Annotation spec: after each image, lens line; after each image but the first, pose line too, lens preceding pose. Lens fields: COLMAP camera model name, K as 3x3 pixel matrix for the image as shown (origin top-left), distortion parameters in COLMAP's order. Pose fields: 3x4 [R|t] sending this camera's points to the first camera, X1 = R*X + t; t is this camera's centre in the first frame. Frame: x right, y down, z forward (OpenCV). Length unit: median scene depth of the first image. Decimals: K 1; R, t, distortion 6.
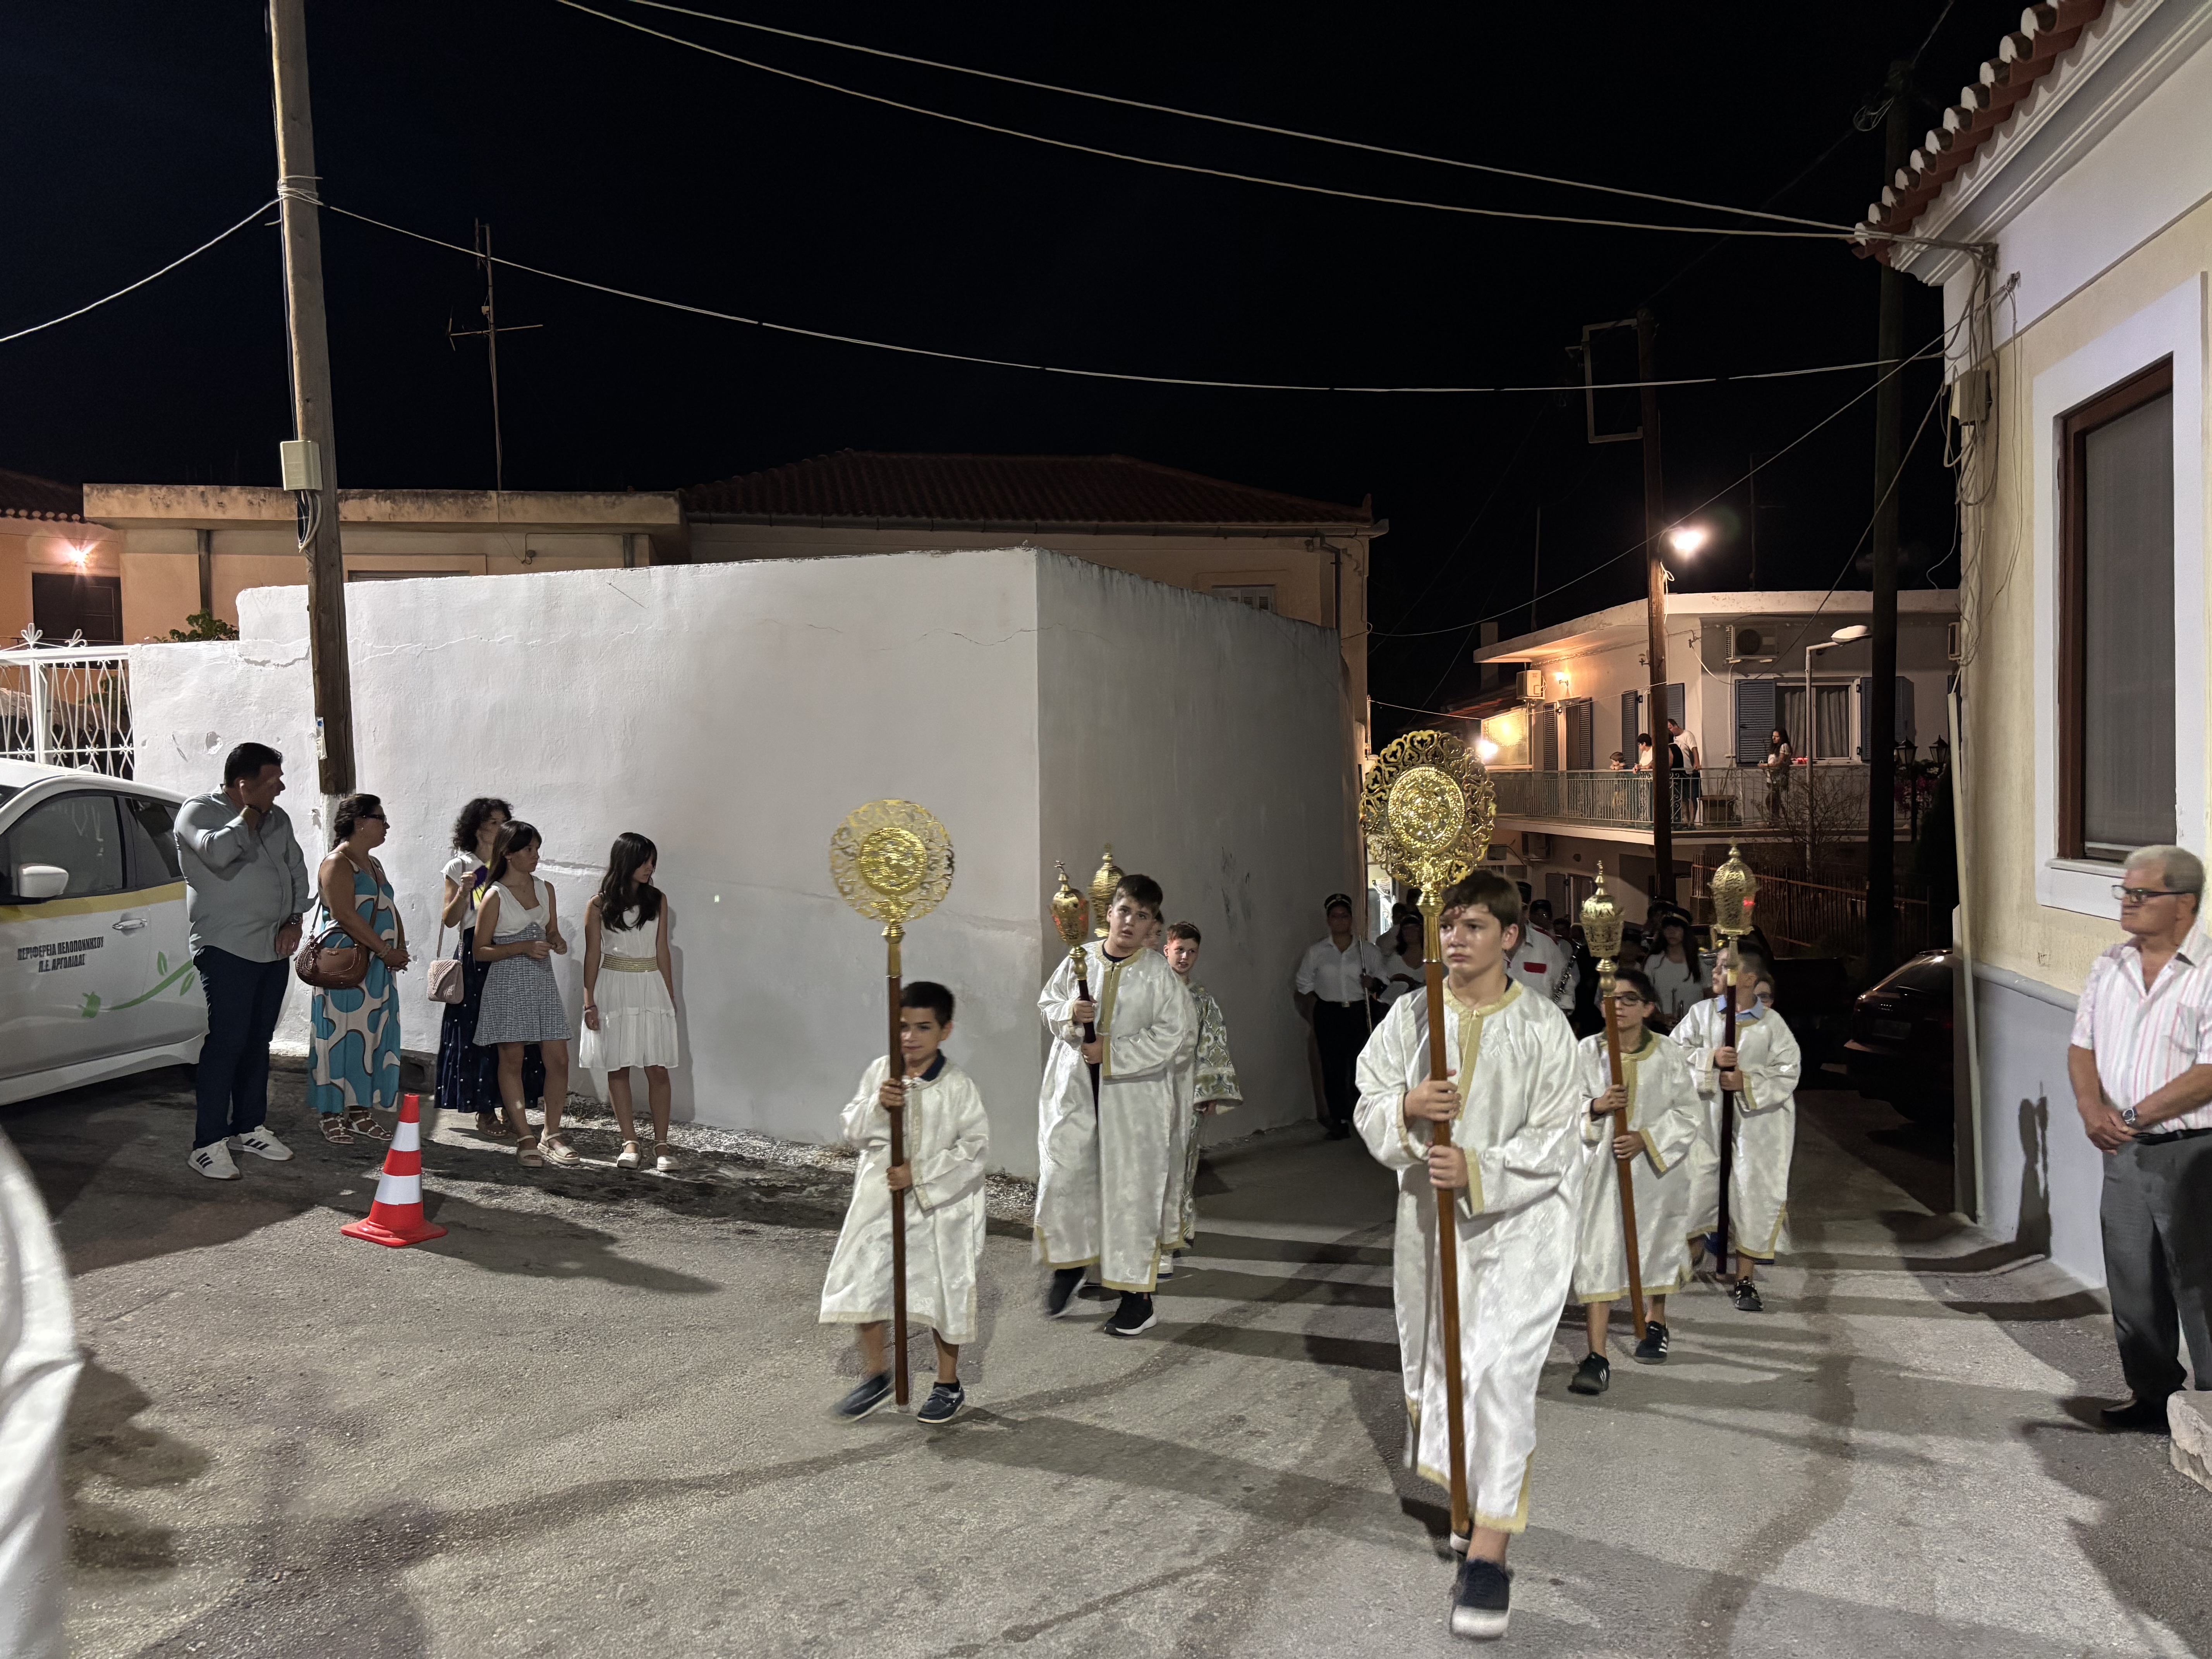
lens RADIAL K [[1629.1, 0, 1099.8], [0, 1629.1, 842.3], [0, 0, 1]] dist [0.043067, -0.048510]
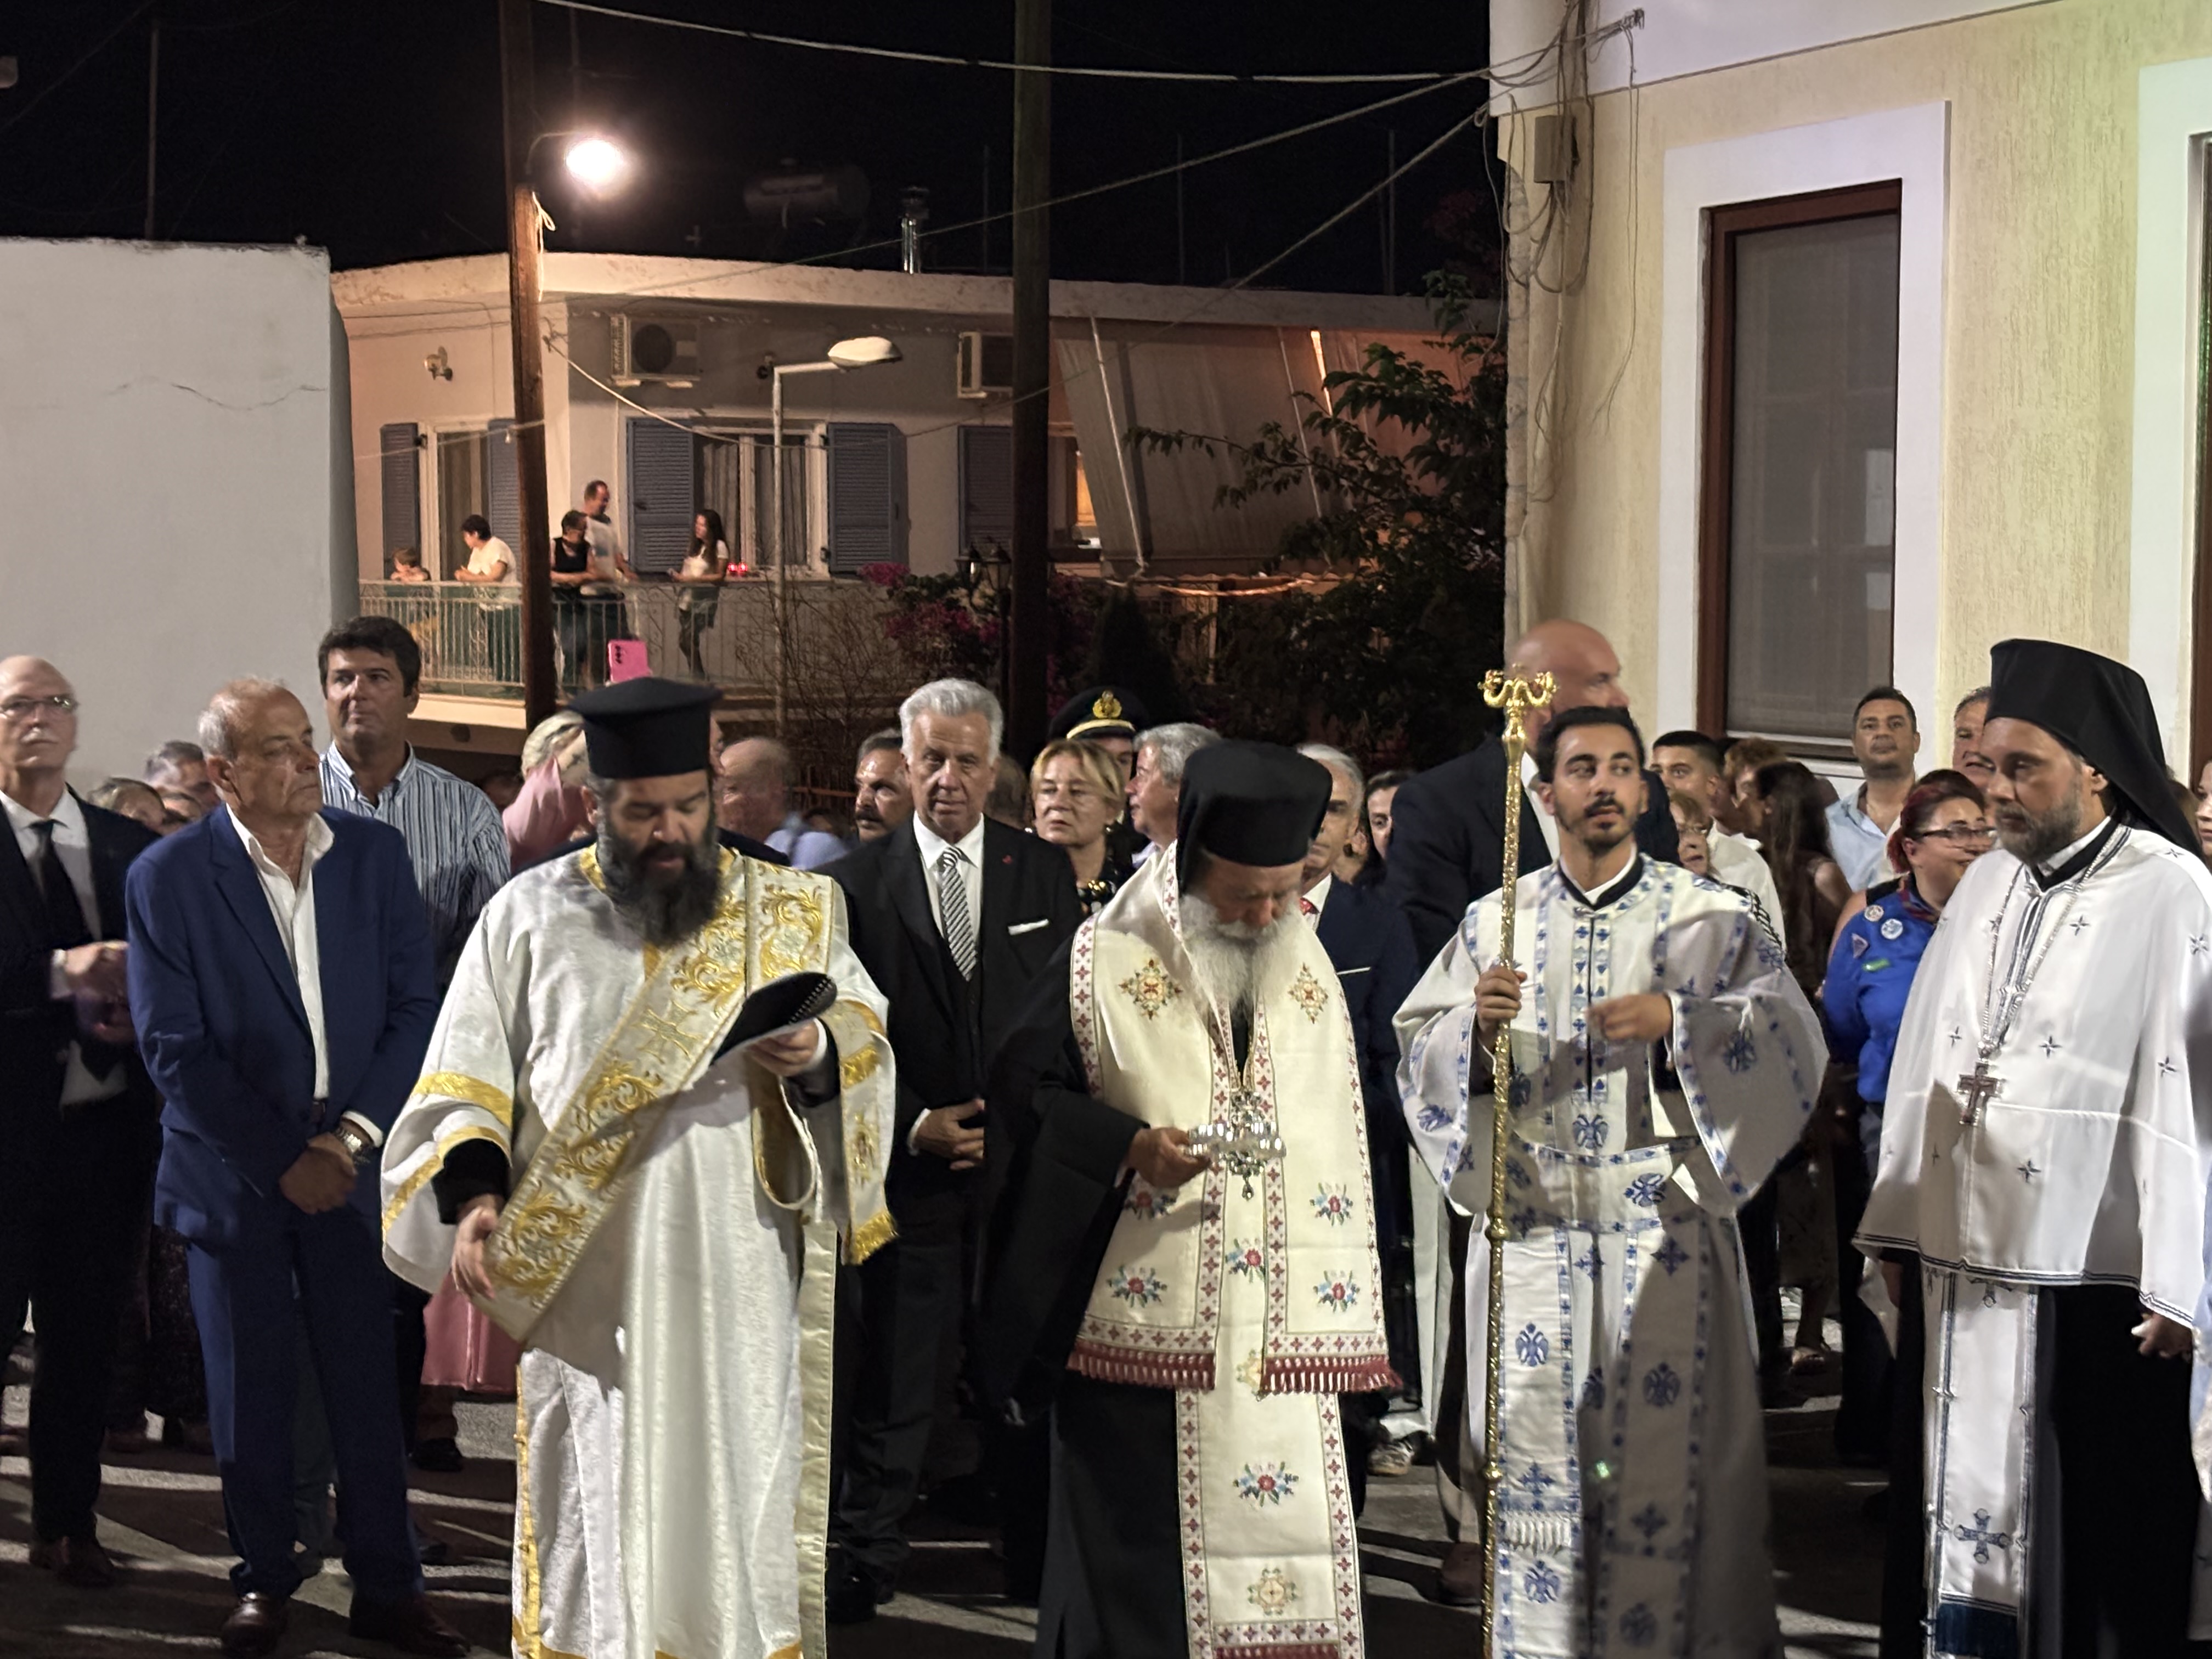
lens RADIAL K [[3925.2, 0, 1058.4], [0, 3925.2, 853.5], [0, 0, 1]] dist [0.162380, 0.000000]
pose [[0.808927, -0.030401, 0.587123, -0.273148], [0.009523, 0.999209, 0.038619, -0.005953], [-0.587832, -0.025649, 0.808576, -0.132575]]
